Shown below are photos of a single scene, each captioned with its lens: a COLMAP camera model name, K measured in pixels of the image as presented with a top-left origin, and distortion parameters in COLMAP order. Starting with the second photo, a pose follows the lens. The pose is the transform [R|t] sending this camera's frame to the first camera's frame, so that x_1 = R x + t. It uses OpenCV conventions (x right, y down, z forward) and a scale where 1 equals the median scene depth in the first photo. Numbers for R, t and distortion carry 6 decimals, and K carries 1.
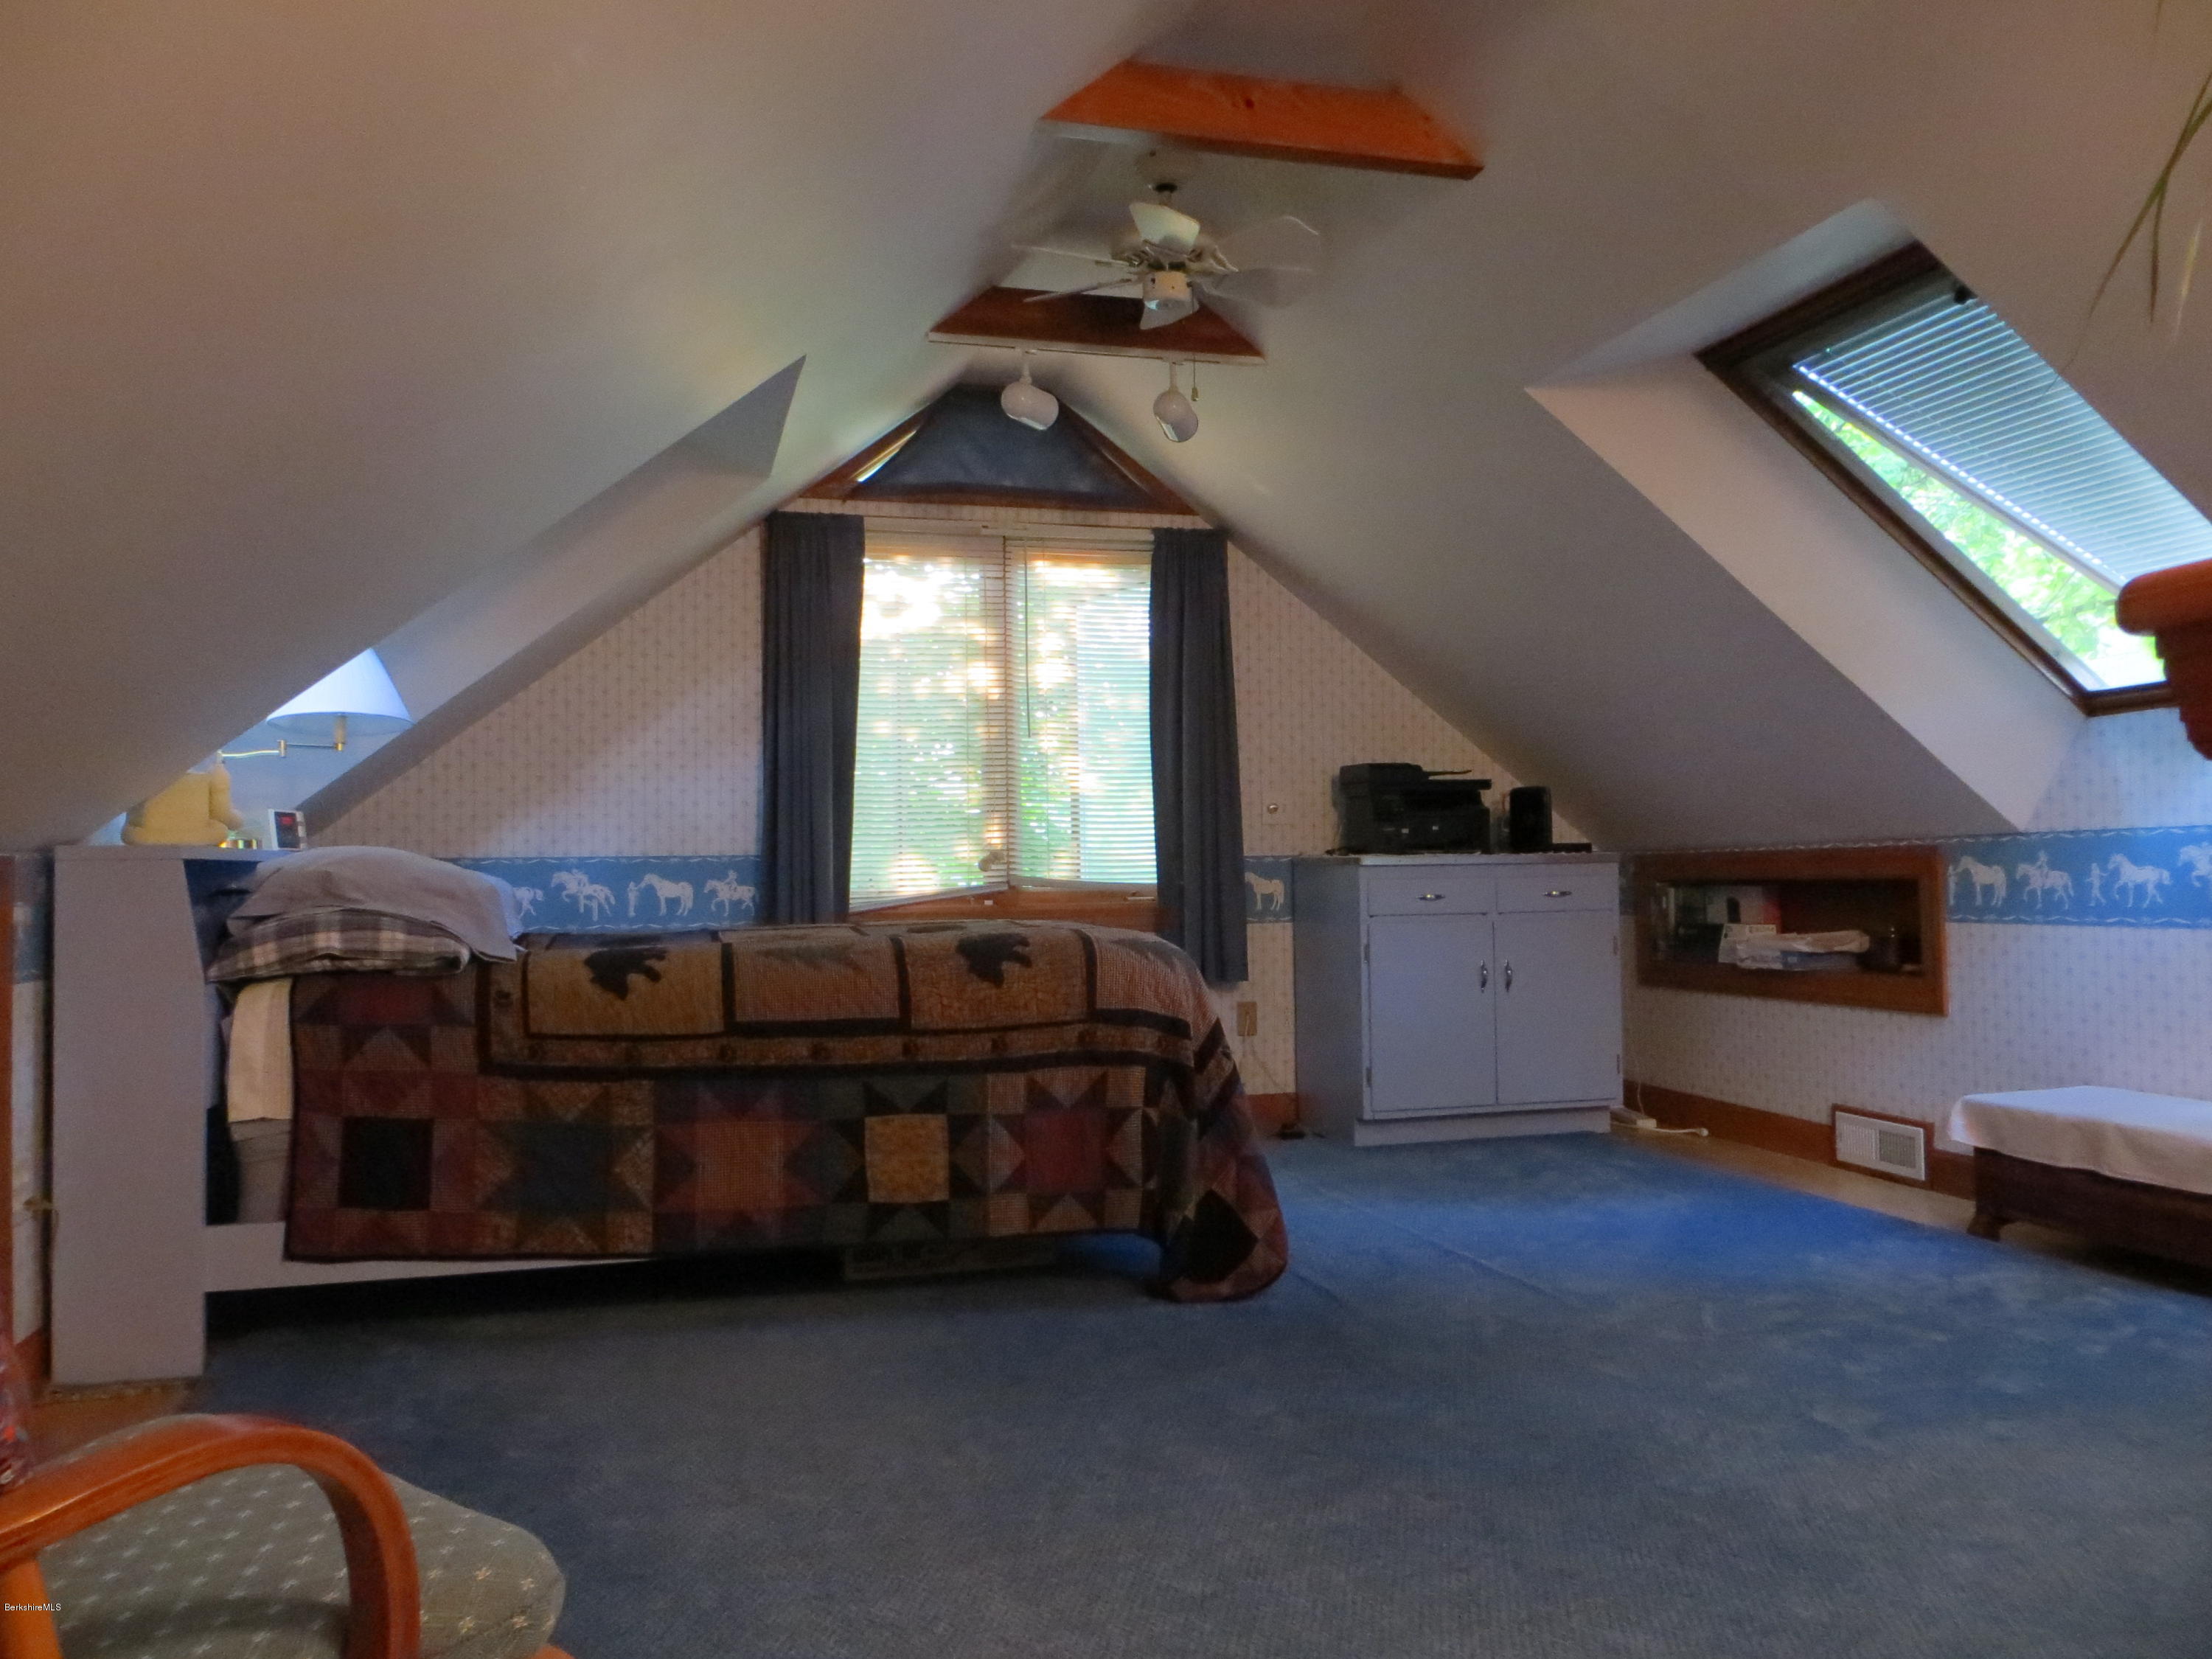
lens RADIAL K [[1662.3, 0, 1081.8], [0, 1662.3, 836.6], [0, 0, 1]] dist [-0.030750, 0.010399]
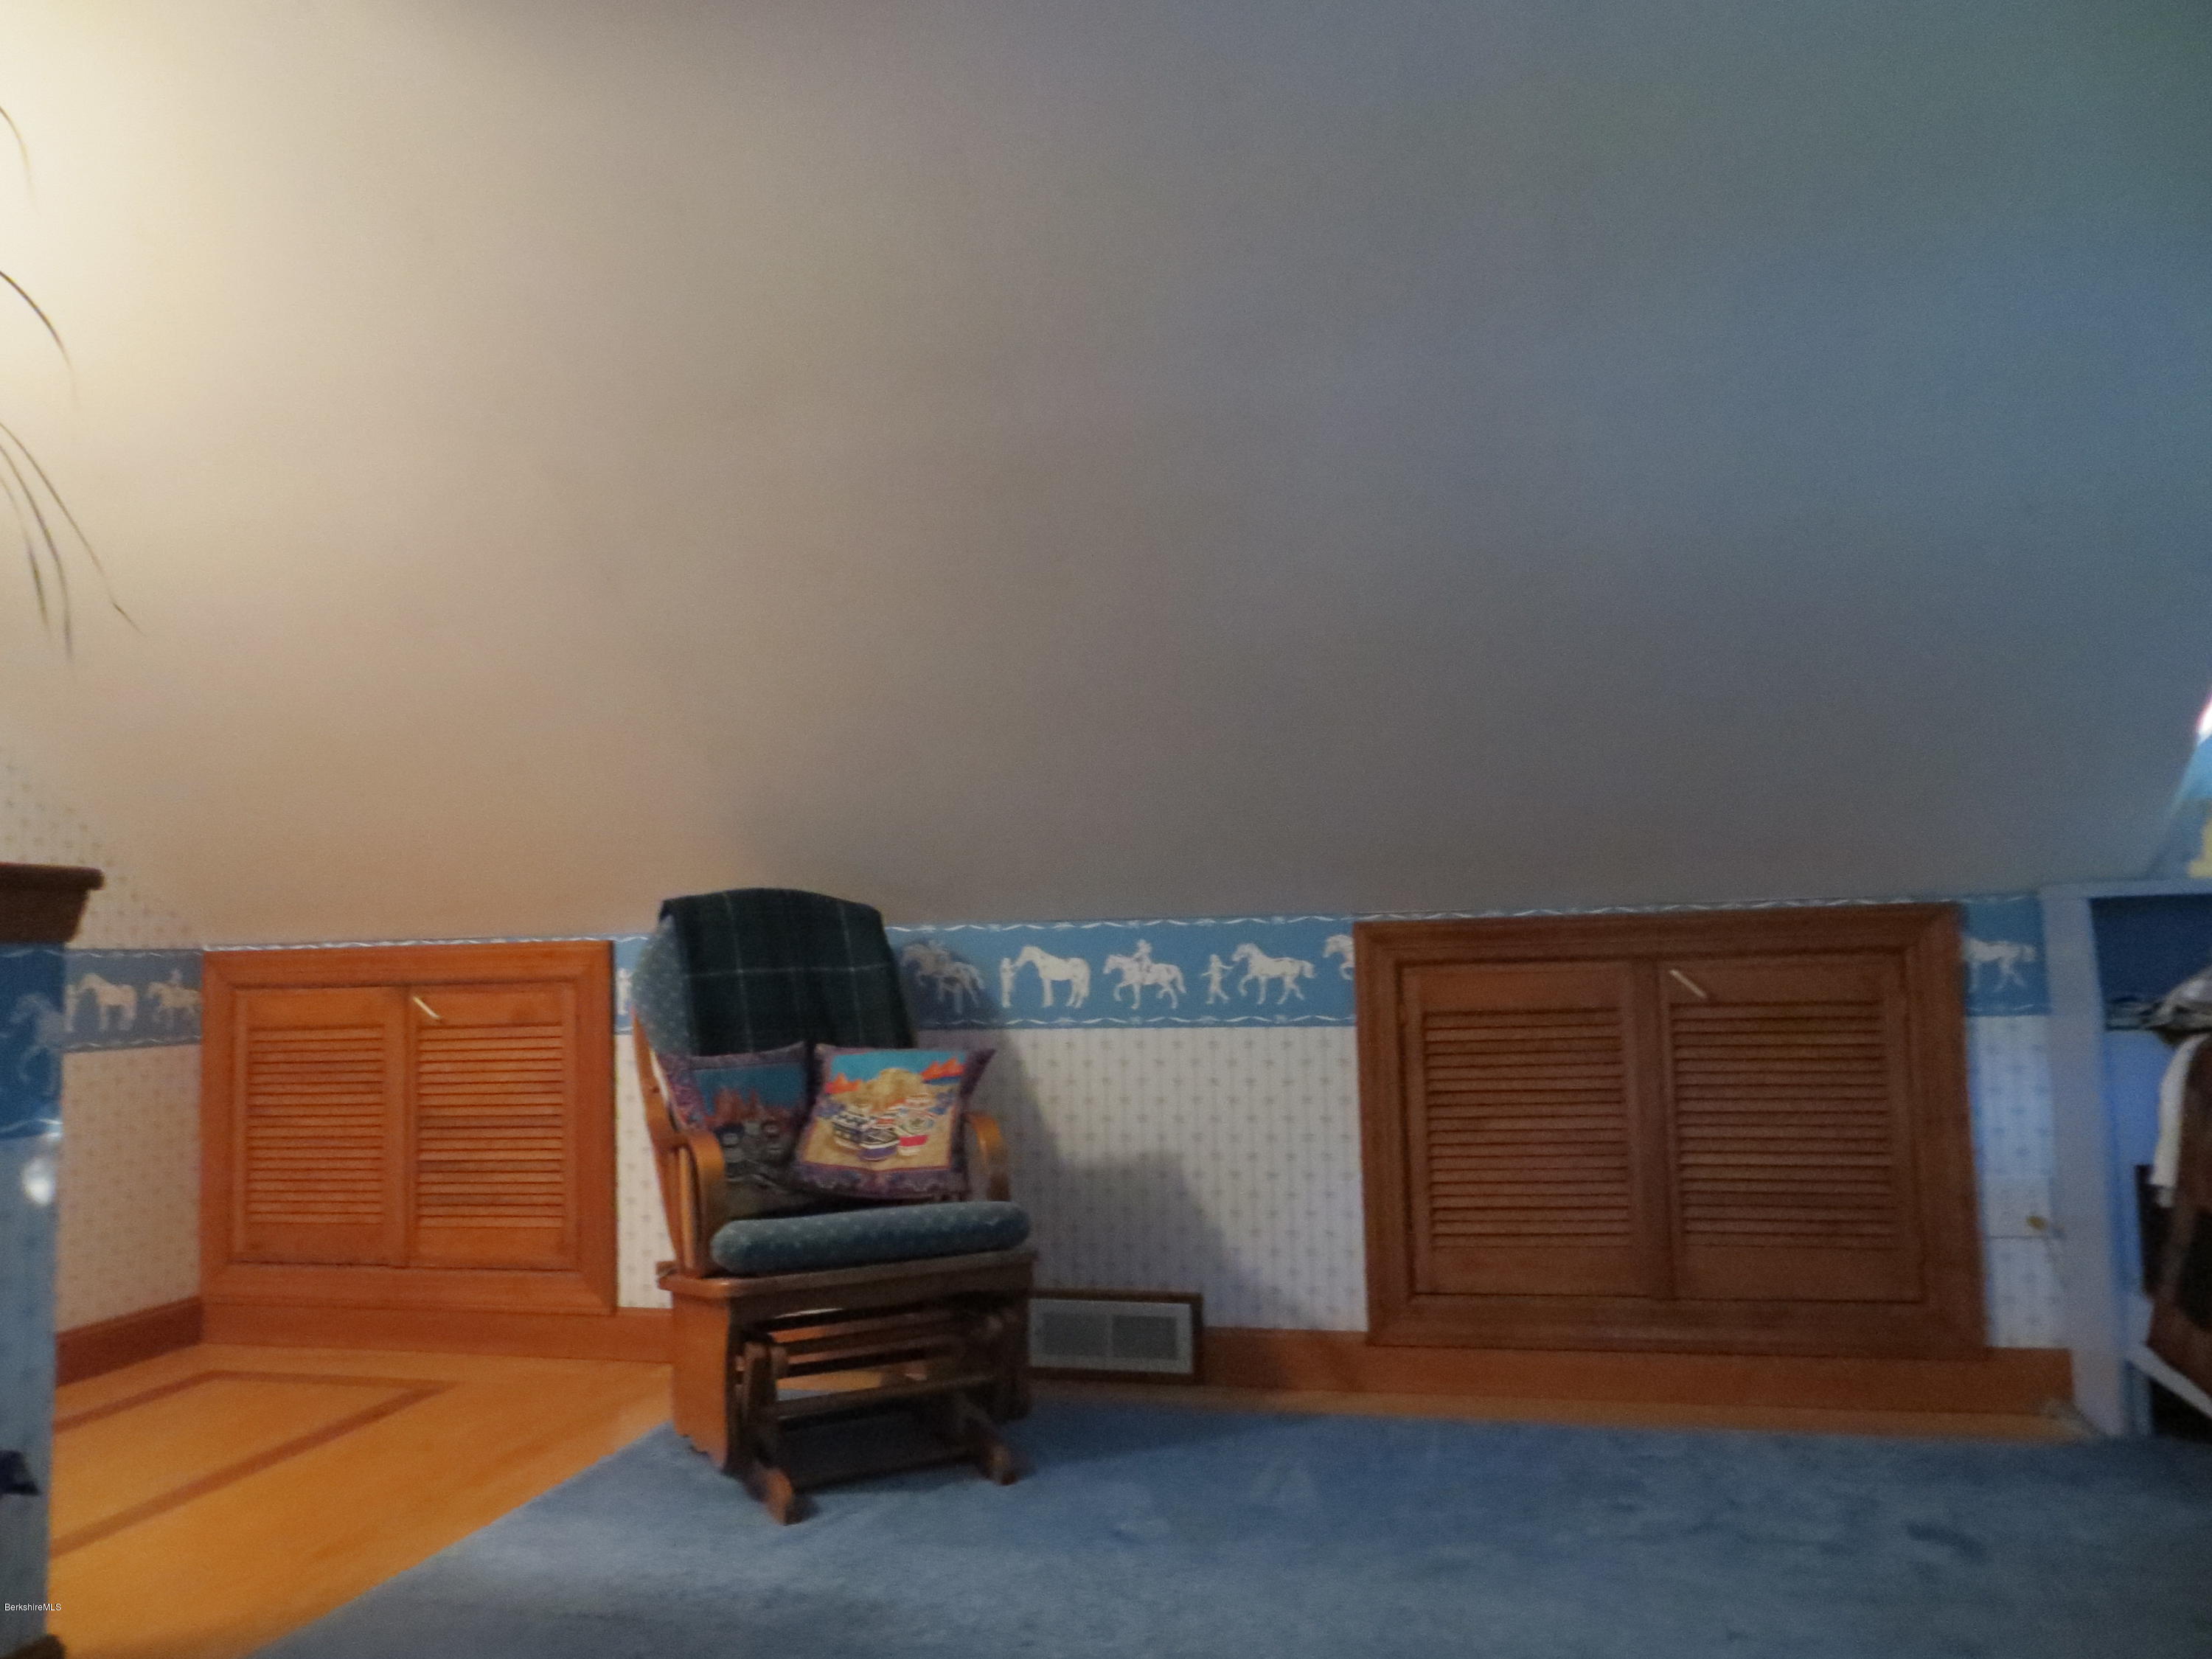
lens RADIAL K [[1608.3, 0, 1106.0], [0, 1608.3, 829.5], [0, 0, 1]] dist [-0.036080, 0.001332]
pose [[0.497904, 0.077525, 0.863760, -0.141166], [-0.013468, 0.996568, -0.081681, 0.019538], [-0.867127, 0.029036, 0.497239, 0.595243]]
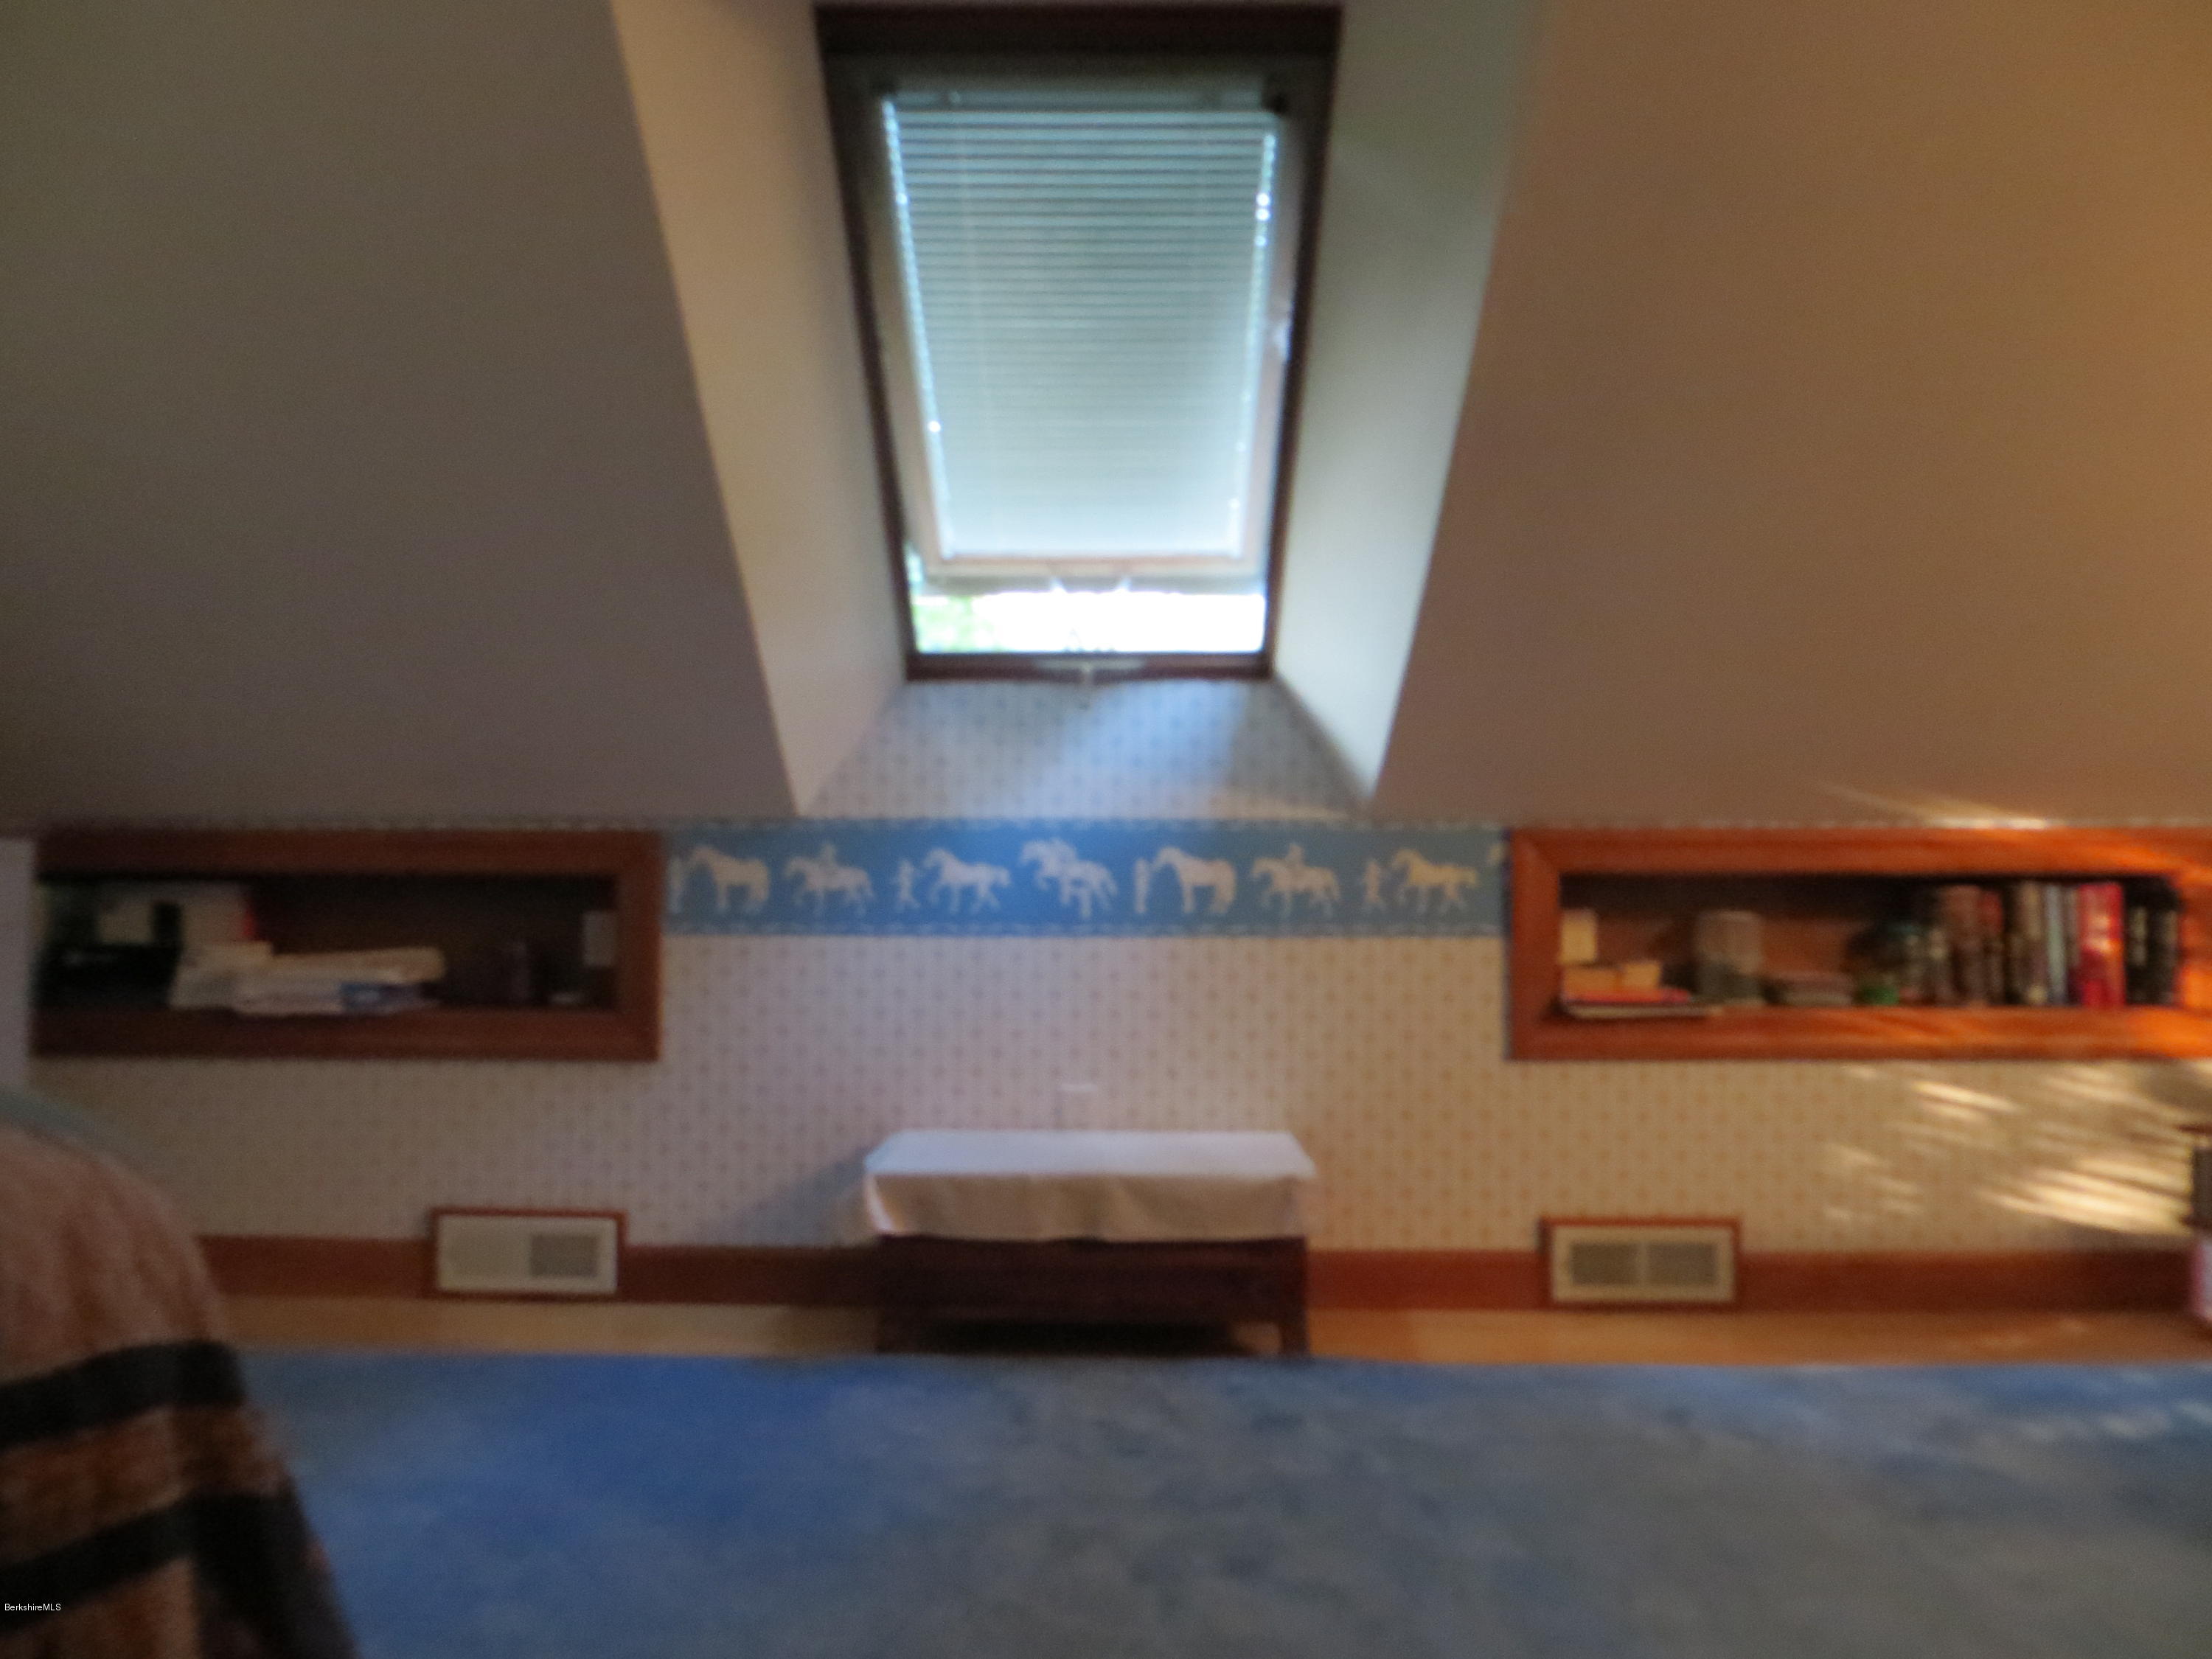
lens RADIAL K [[1662.3, 0, 1081.8], [0, 1662.3, 836.6], [0, 0, 1]] dist [-0.030750, 0.010399]
pose [[0.257616, 0.033483, 0.965667, -0.157429], [-0.033477, 0.999109, -0.025712, 0.021861], [-0.965667, -0.025704, 0.258508, 0.664239]]
